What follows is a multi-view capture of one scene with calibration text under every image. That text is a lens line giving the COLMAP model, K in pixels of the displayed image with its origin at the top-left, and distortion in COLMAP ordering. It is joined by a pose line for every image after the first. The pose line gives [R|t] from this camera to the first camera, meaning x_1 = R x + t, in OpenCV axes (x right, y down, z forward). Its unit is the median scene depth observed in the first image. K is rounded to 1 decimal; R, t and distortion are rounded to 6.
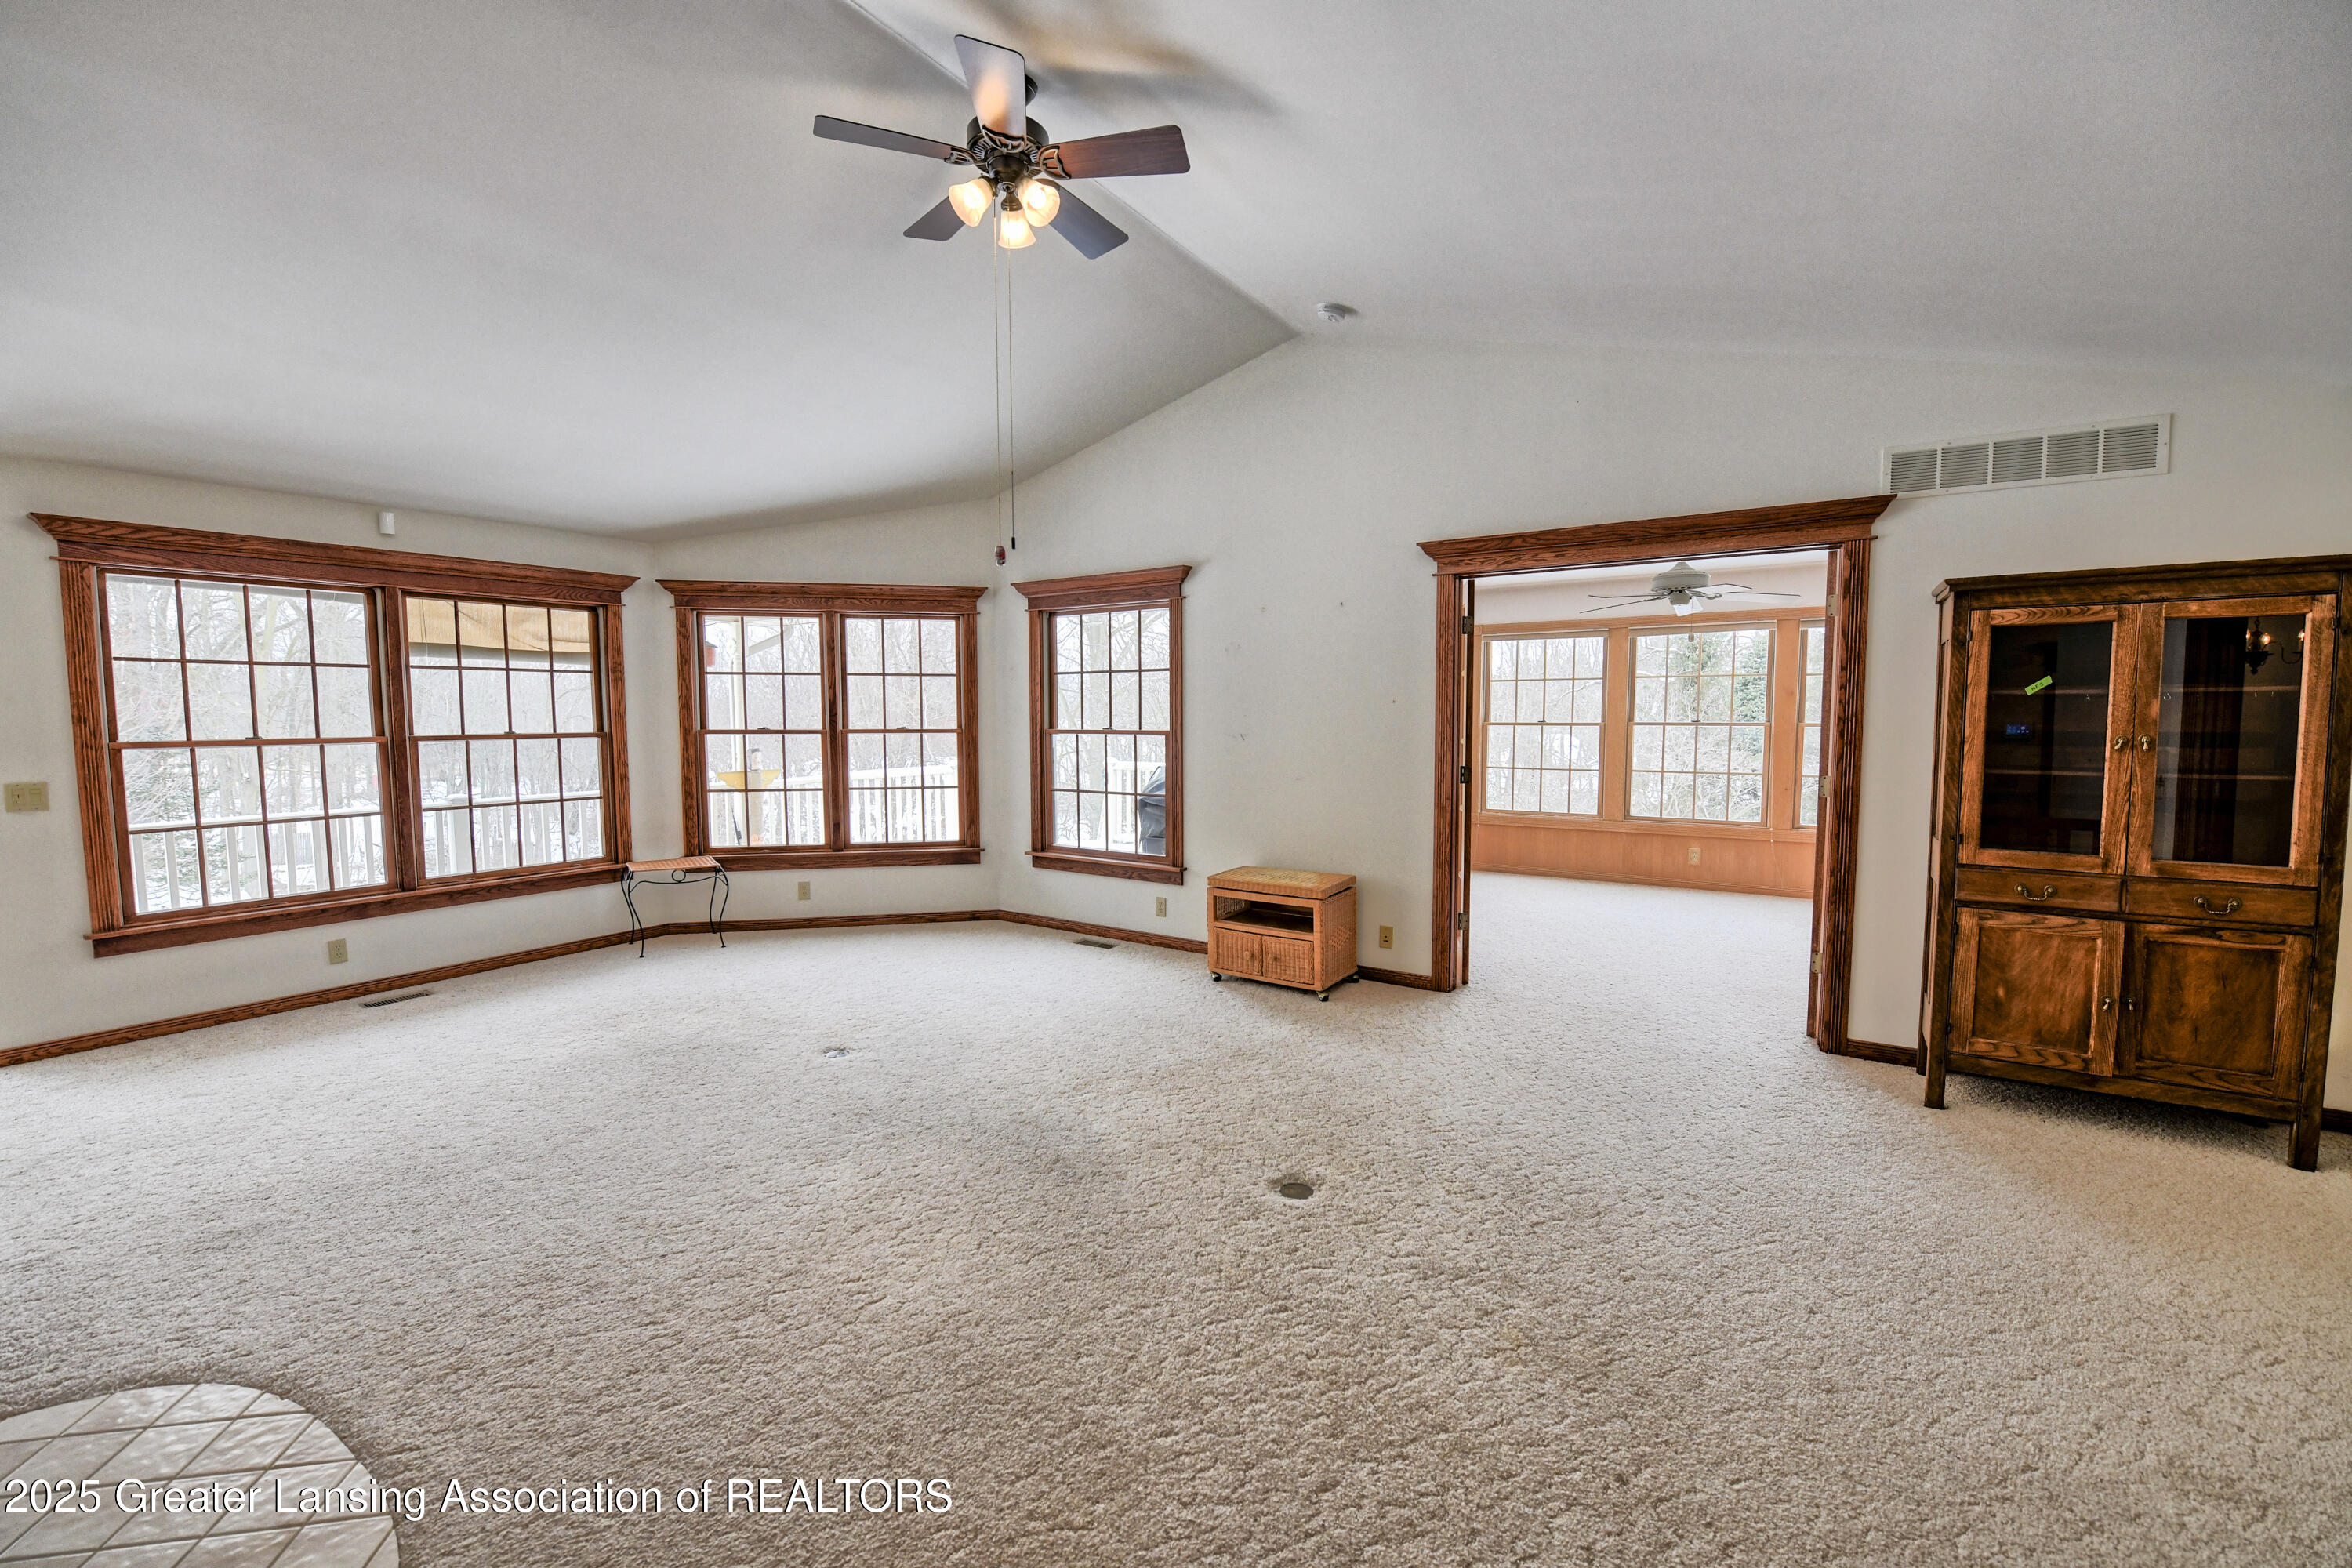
lens RADIAL K [[941.2, 0, 1187.8], [0, 941.2, 788.9], [0, 0, 1]] dist [-0.018552, 0.000008]
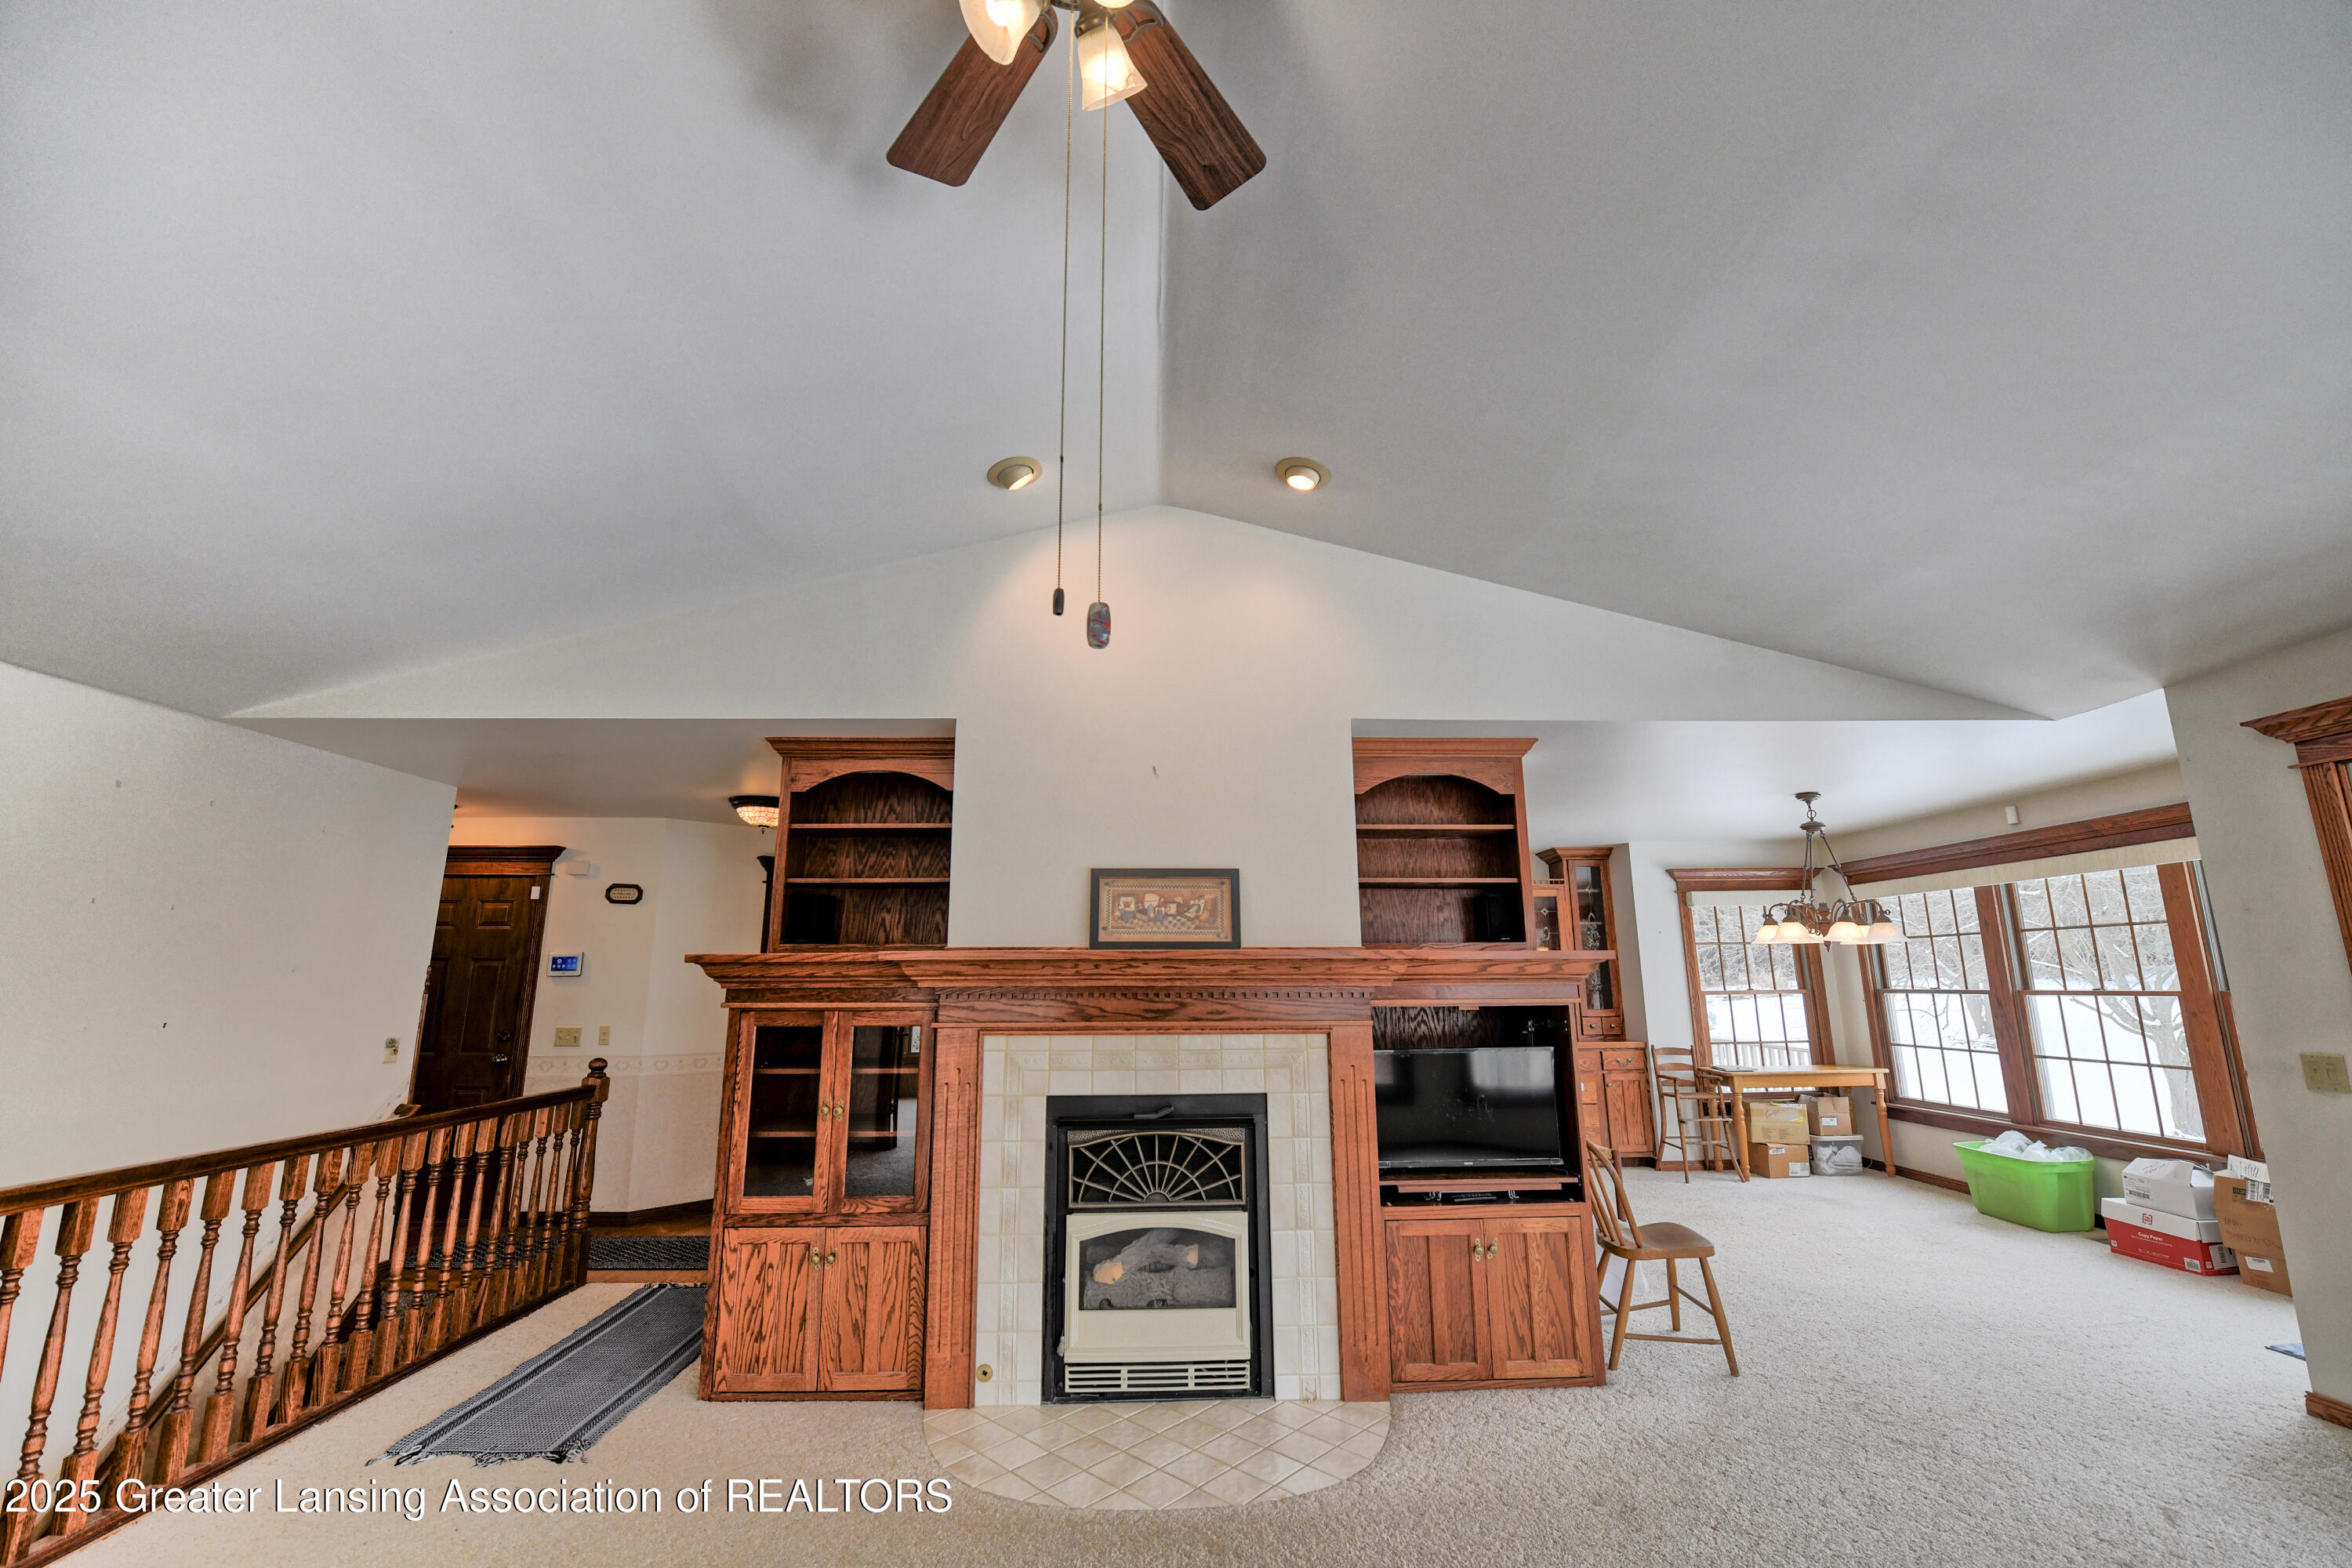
lens RADIAL K [[941.2, 0, 1182.8], [0, 941.2, 783.2], [0, 0, 1]] dist [-0.018552, 0.000008]
pose [[-0.827786, -0.107725, -0.550605, 0.002059], [-0.036931, 0.989727, -0.138116, -0.063009], [0.559827, -0.093996, -0.823261, 0.766071]]
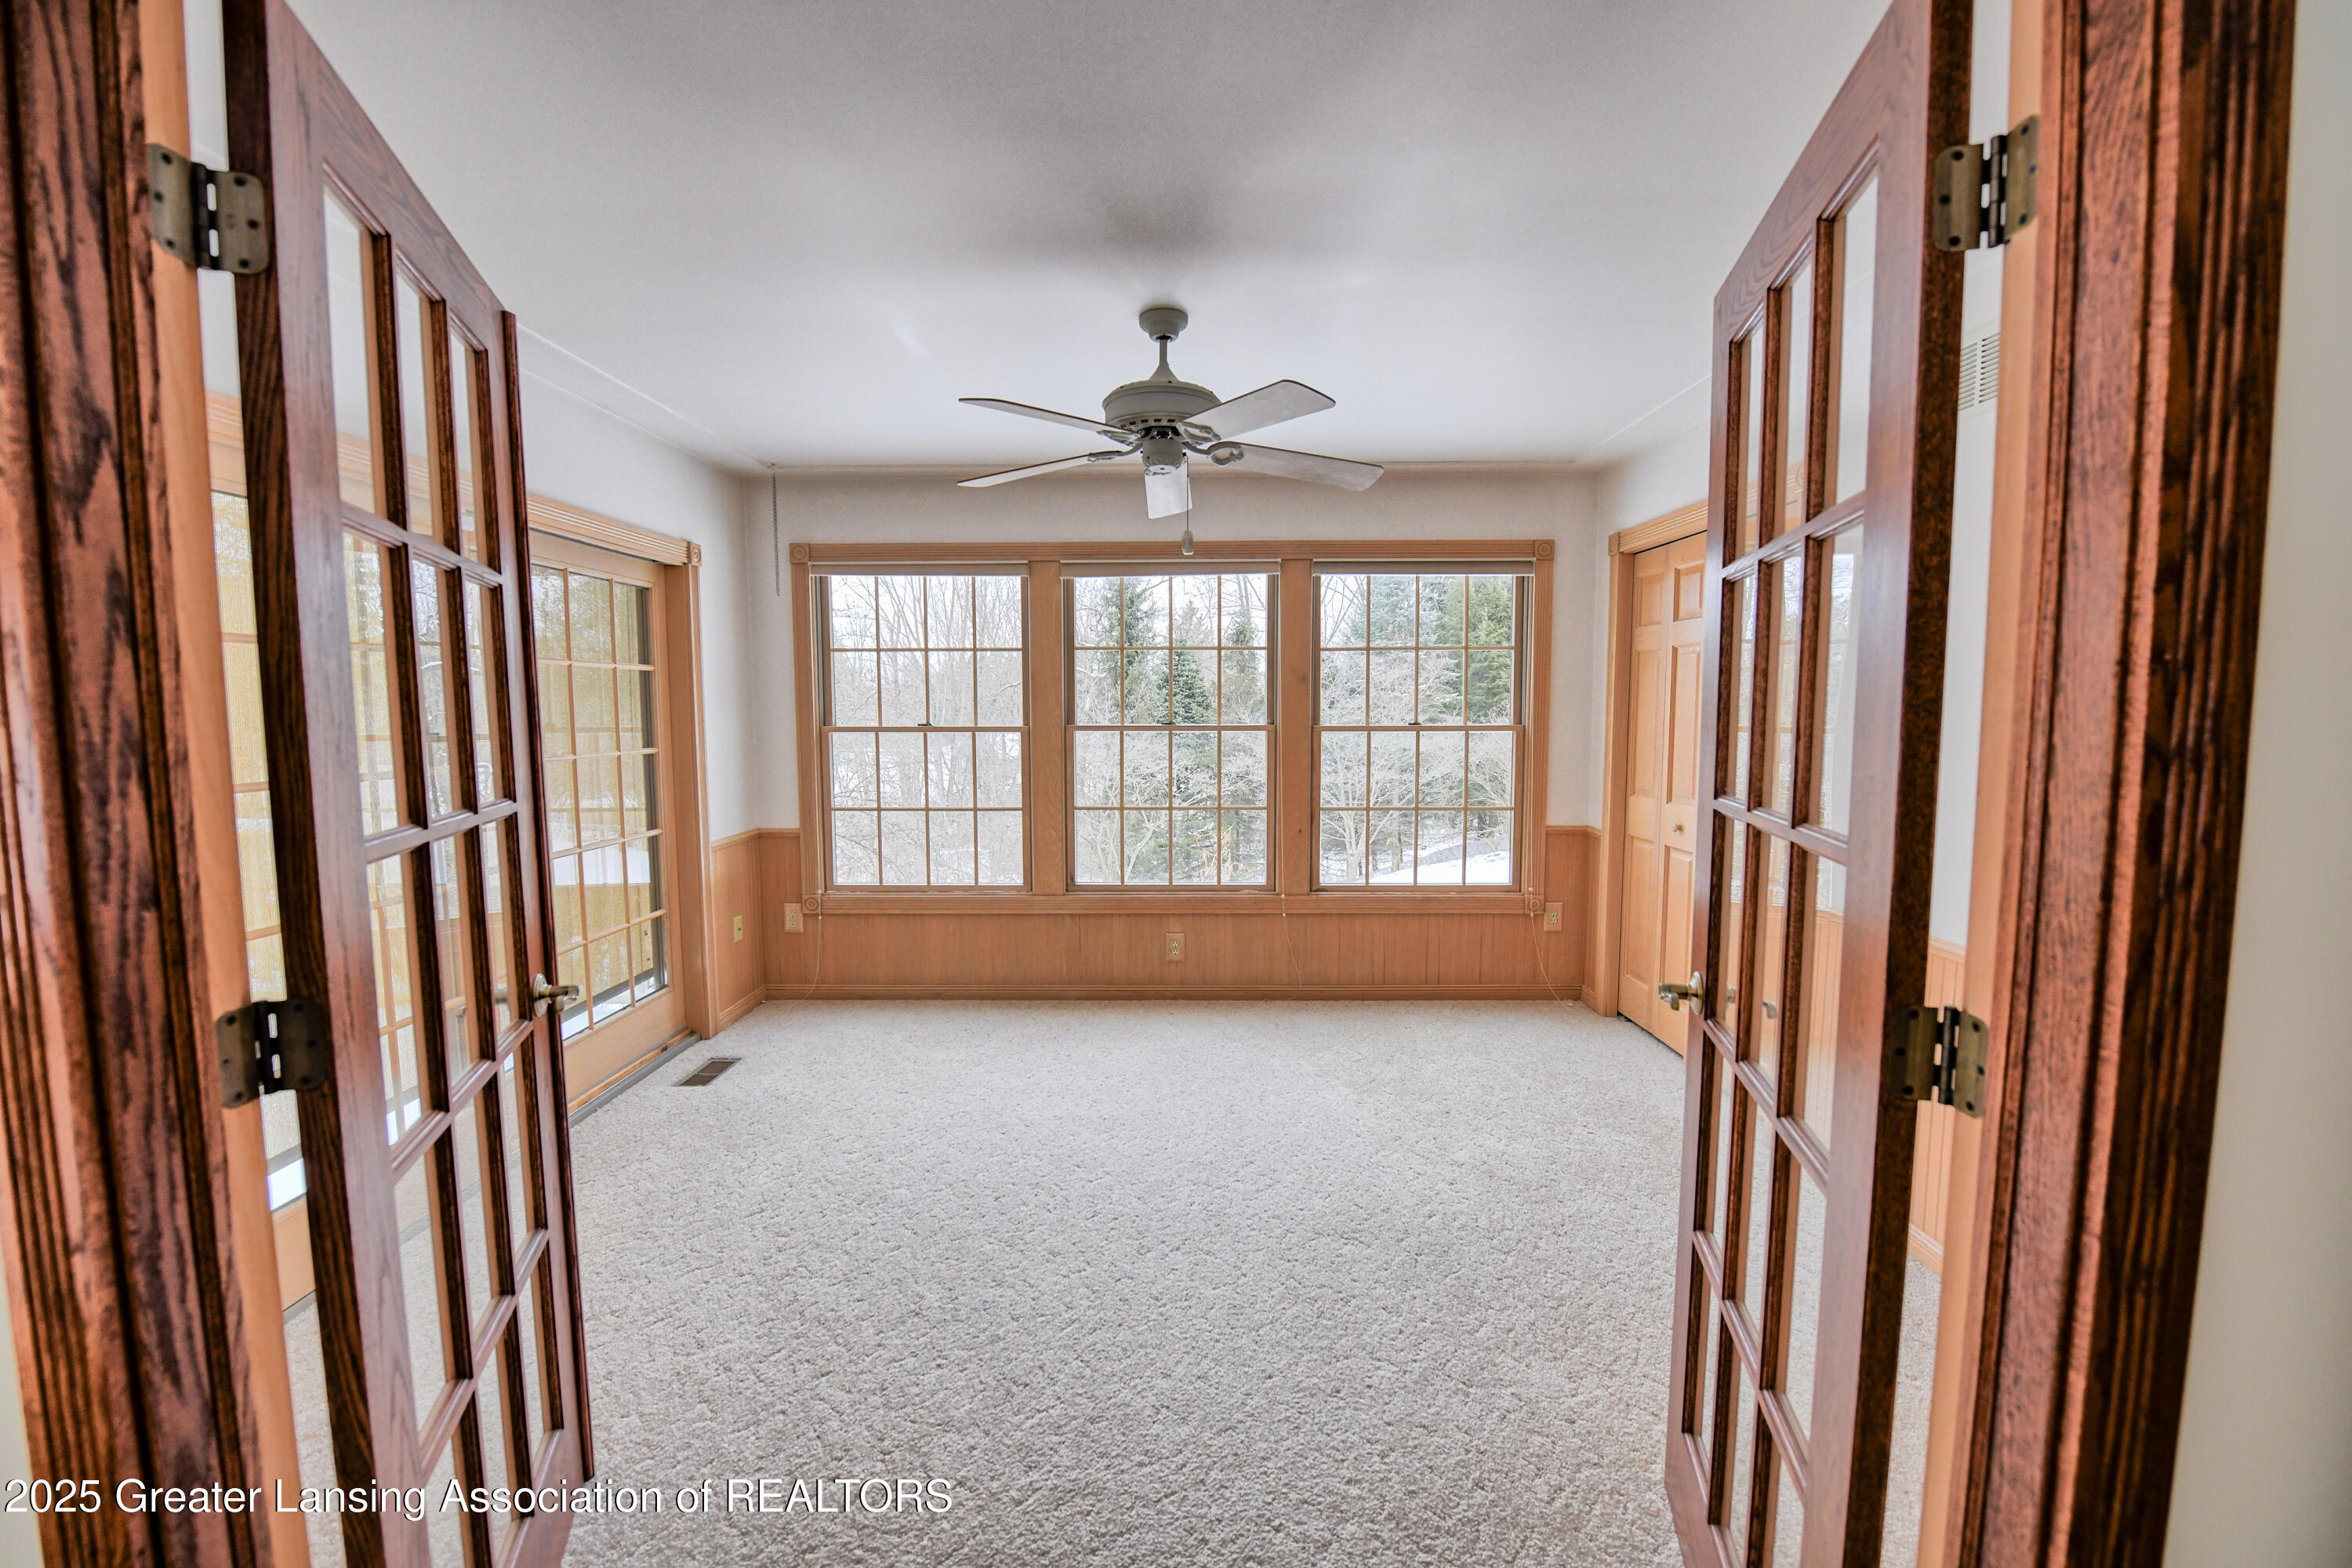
lens RADIAL K [[941.2, 0, 1179.5], [0, 941.2, 788.1], [0, 0, 1]] dist [-0.018552, 0.000008]
pose [[0.848390, -0.039514, 0.527895, 0.310541], [0.039121, 0.999163, 0.011918, -0.051699], [-0.527924, 0.010541, 0.849226, 0.660330]]
